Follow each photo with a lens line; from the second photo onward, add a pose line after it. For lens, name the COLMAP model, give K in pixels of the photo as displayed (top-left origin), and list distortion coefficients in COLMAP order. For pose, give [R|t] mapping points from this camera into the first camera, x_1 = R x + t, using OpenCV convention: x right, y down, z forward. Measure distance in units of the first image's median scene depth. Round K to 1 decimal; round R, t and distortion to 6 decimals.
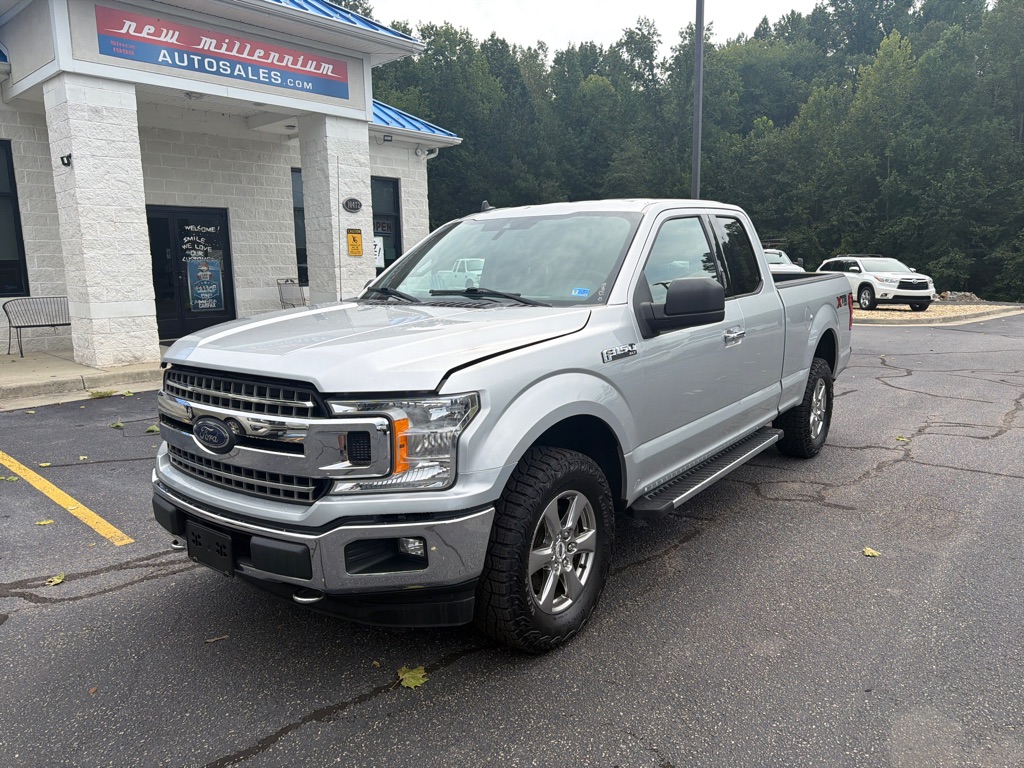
lens RADIAL K [[707.8, 0, 511.8], [0, 707.8, 386.4], [0, 0, 1]] dist [0.027705, -0.030175]
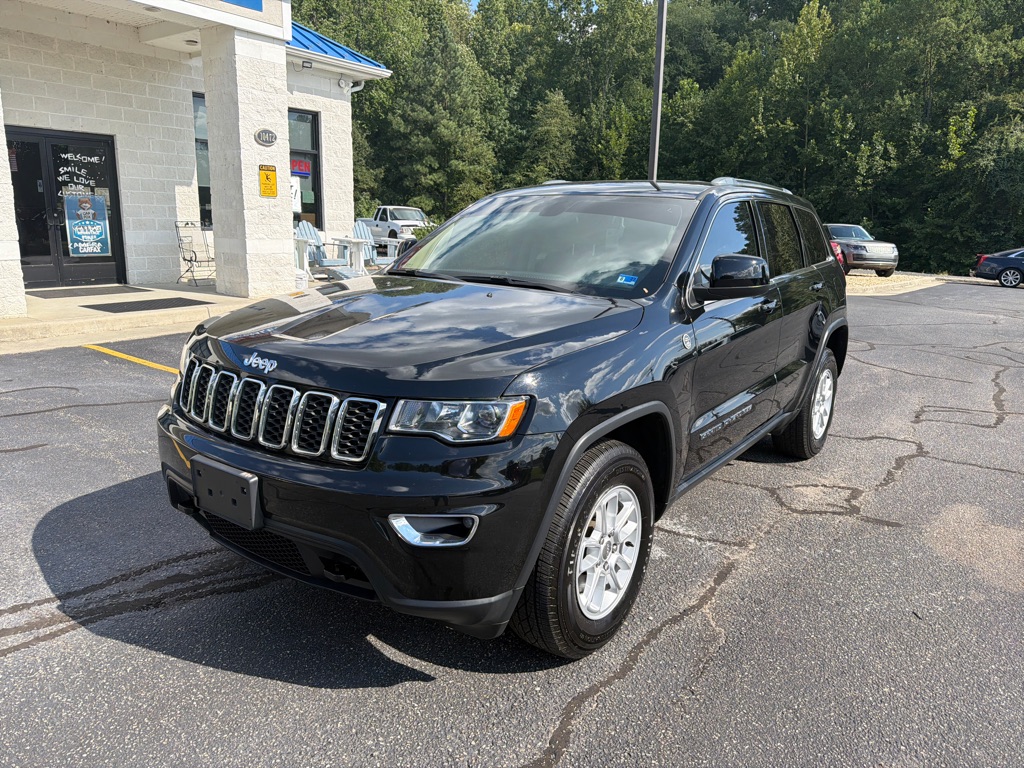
lens RADIAL K [[714.6, 0, 512.6], [0, 714.6, 377.9], [0, 0, 1]] dist [0.001667, -0.003694]
pose [[0.993030, 0.013108, 0.117128, -0.024770], [-0.018850, 0.998667, 0.048049, -0.011475], [-0.116343, -0.049922, 0.991954, 0.088365]]
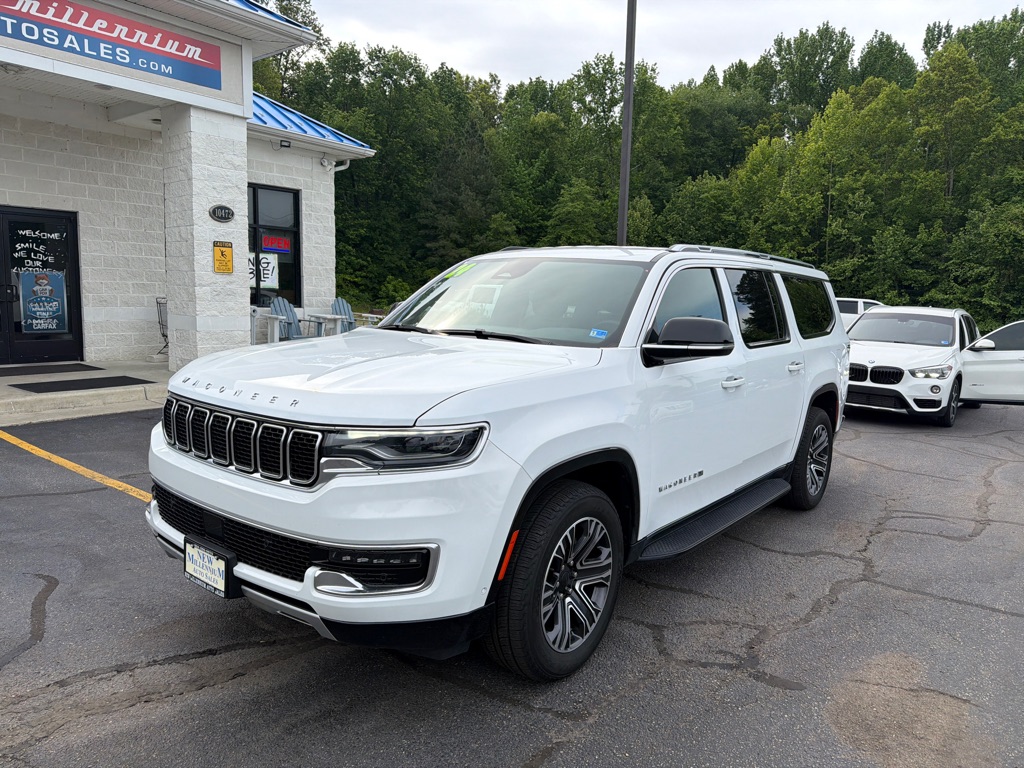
lens RADIAL K [[712.1, 0, 515.4], [0, 712.1, 383.5], [0, 0, 1]] dist [0.009922, -0.008181]
pose [[0.996566, 0.031166, 0.076719, 0.061509], [-0.027658, 0.998541, -0.046373, -0.024619], [-0.078052, 0.044091, 0.995974, 0.136140]]
